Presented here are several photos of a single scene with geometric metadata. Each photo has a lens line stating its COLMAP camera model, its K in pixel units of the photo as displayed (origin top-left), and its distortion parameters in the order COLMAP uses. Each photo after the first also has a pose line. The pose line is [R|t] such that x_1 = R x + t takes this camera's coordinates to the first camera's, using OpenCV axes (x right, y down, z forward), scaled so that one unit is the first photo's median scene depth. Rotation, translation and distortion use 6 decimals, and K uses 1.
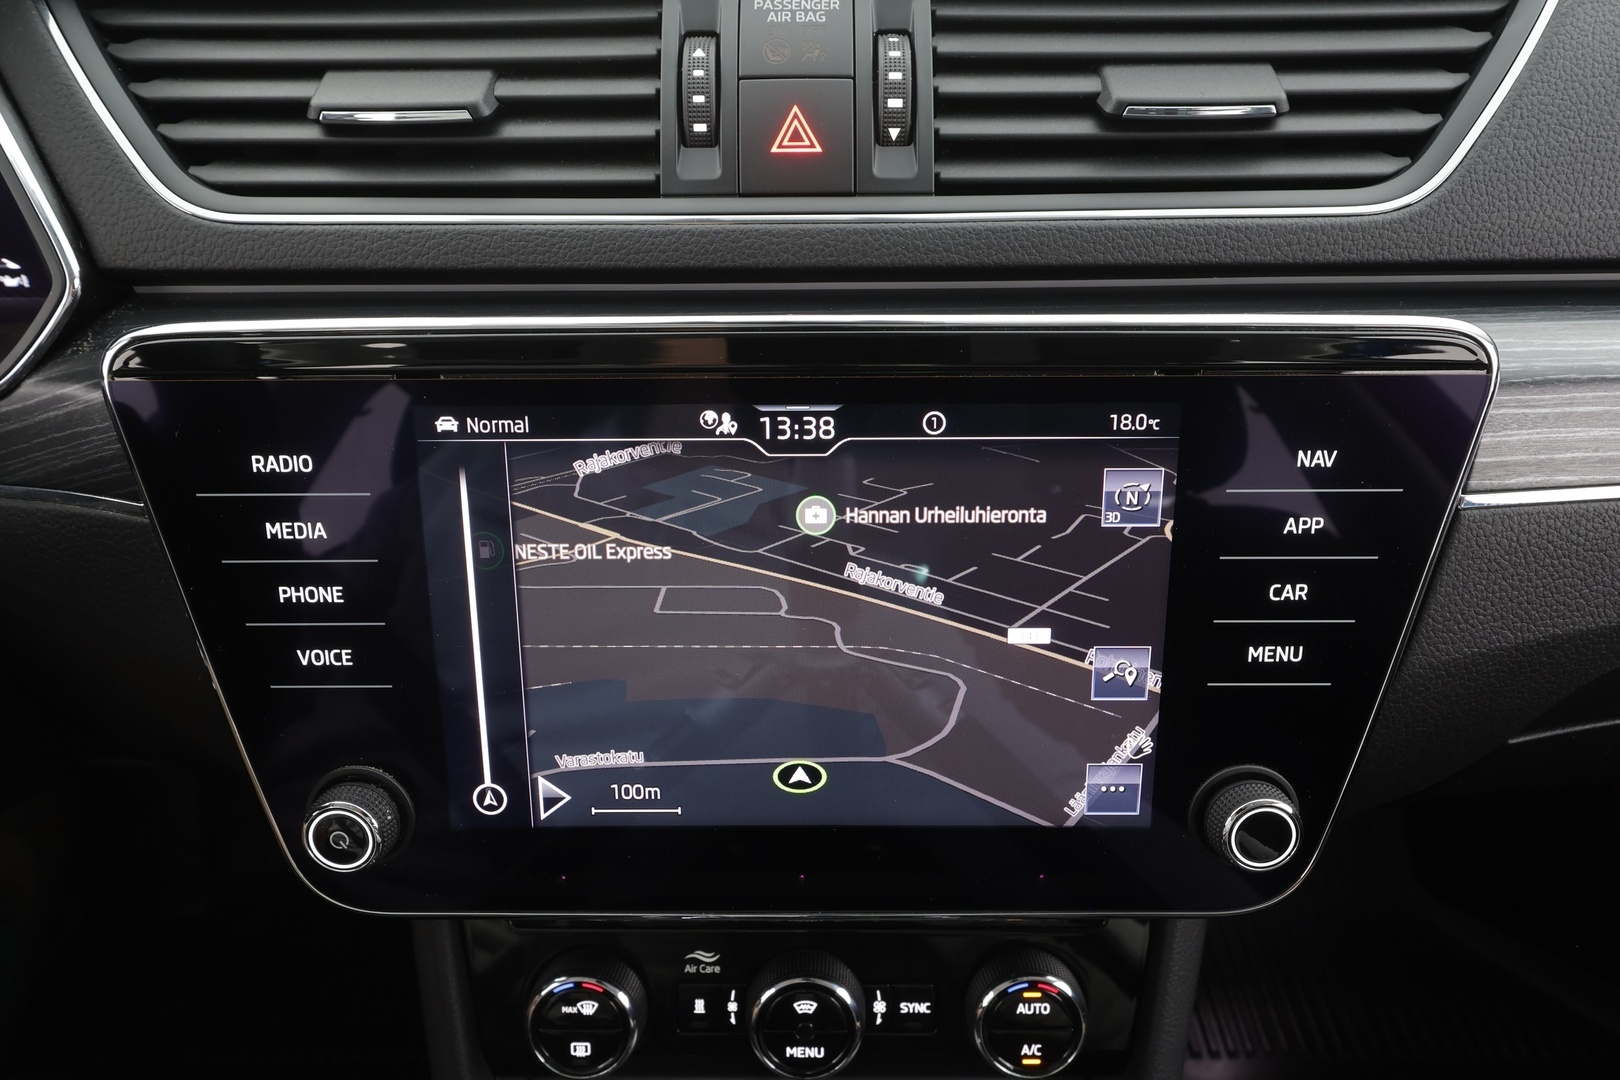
lens RADIAL K [[953.4, 0, 810.0], [0, 953.4, 540.0], [0, 0, 1]] dist [-0.001990, -0.000588]
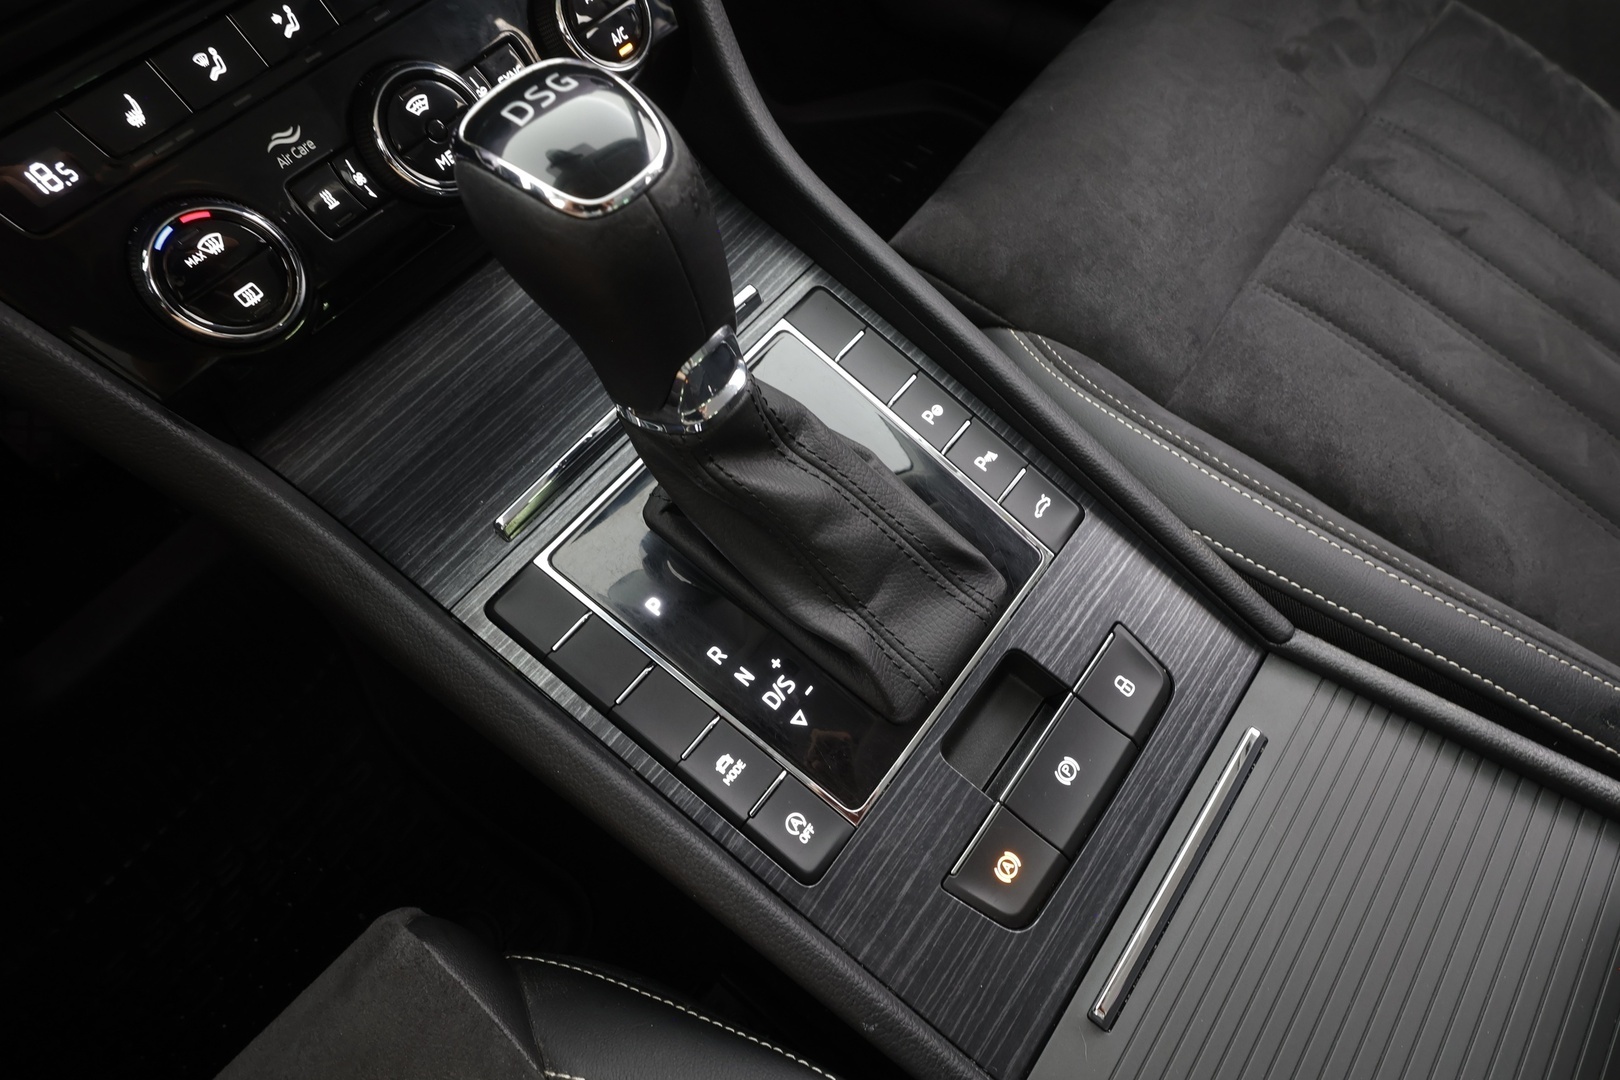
lens RADIAL K [[797.7, 0, 818.6], [0, 797.7, 542.2], [0, 0, 1]] dist [-0.000161, -0.000263]
pose [[0.617585, -0.705761, 0.347116, -0.435121], [0.480676, 0.688018, 0.543674, 0.715817], [-0.622526, -0.168915, 0.764152, 0.123069]]
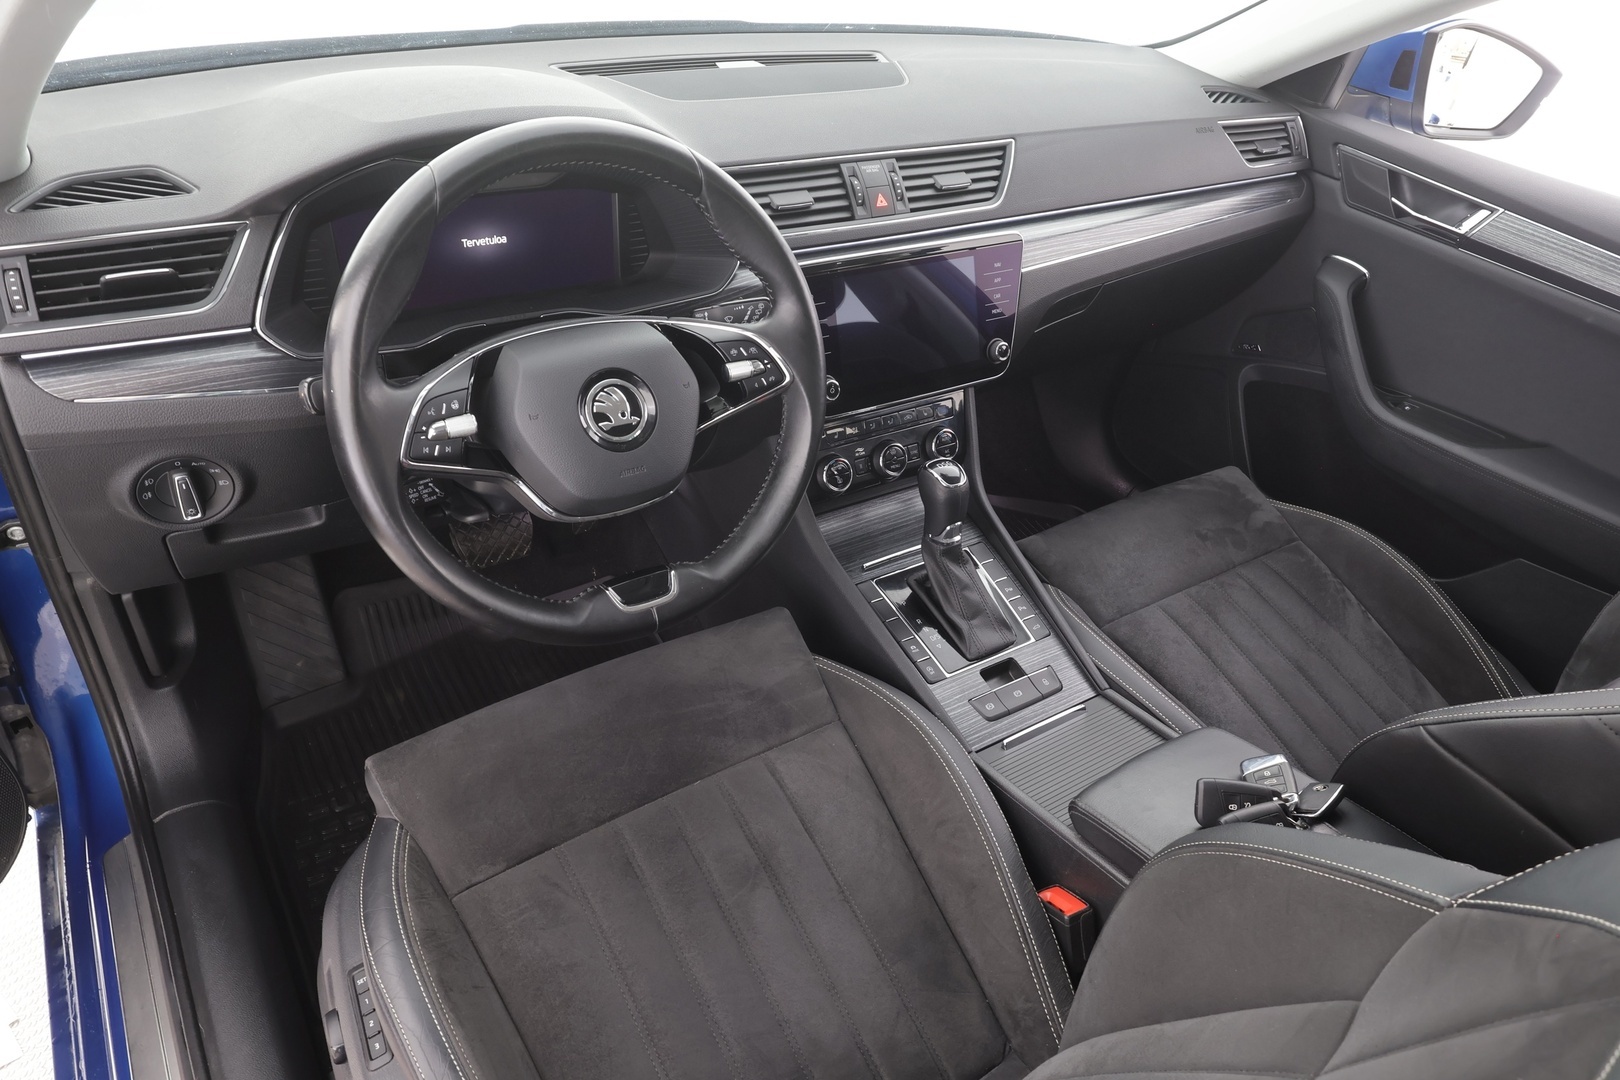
lens RADIAL K [[1057.4, 0, 807.7], [0, 1057.4, 547.2], [0, 0, 1]] dist [0.002727, 0.000452]
pose [[0.830977, -0.255881, 0.493965, -2.857758], [0.218086, 0.966702, 0.133888, 0.322644], [-0.511776, -0.003531, 0.859111, -2.688777]]
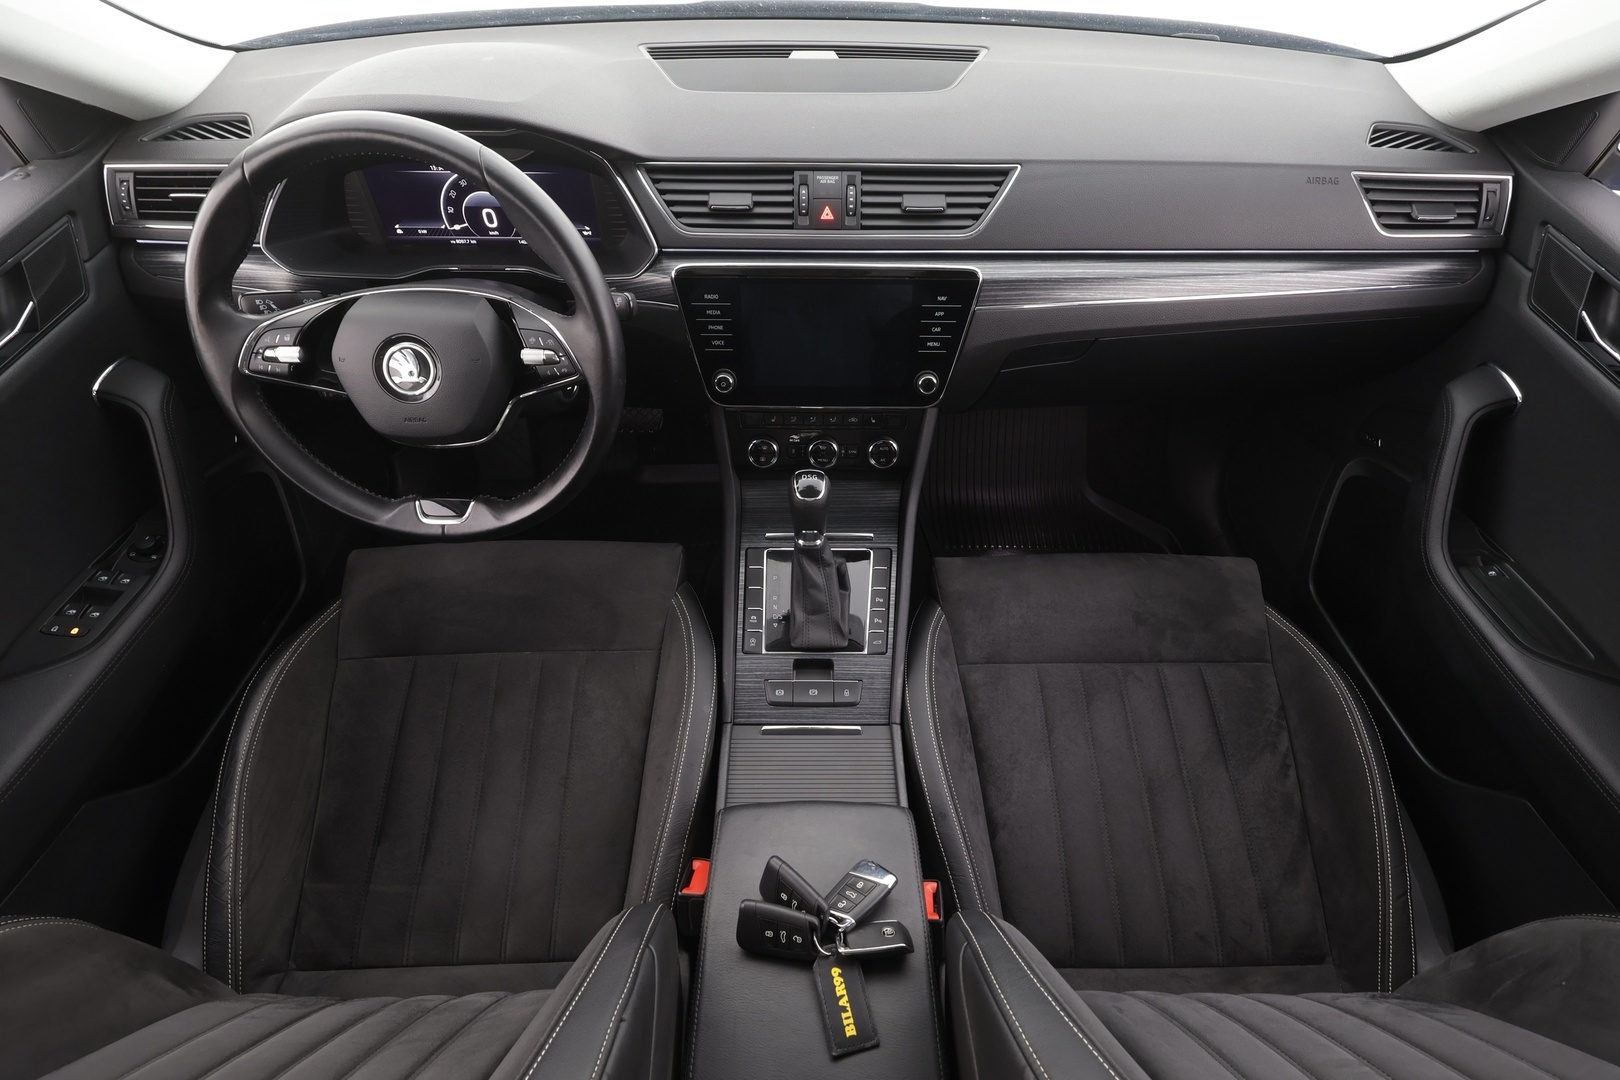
lens RADIAL K [[740.3, 0, 810.6], [0, 740.3, 543.2], [0, 0, 1]] dist [-0.003846, 0.001248]
pose [[0.999841, 0.006548, 0.016574, -0.130641], [-0.010788, 0.962657, 0.270507, 0.083328], [-0.014184, -0.270643, 0.962575, -2.487872]]
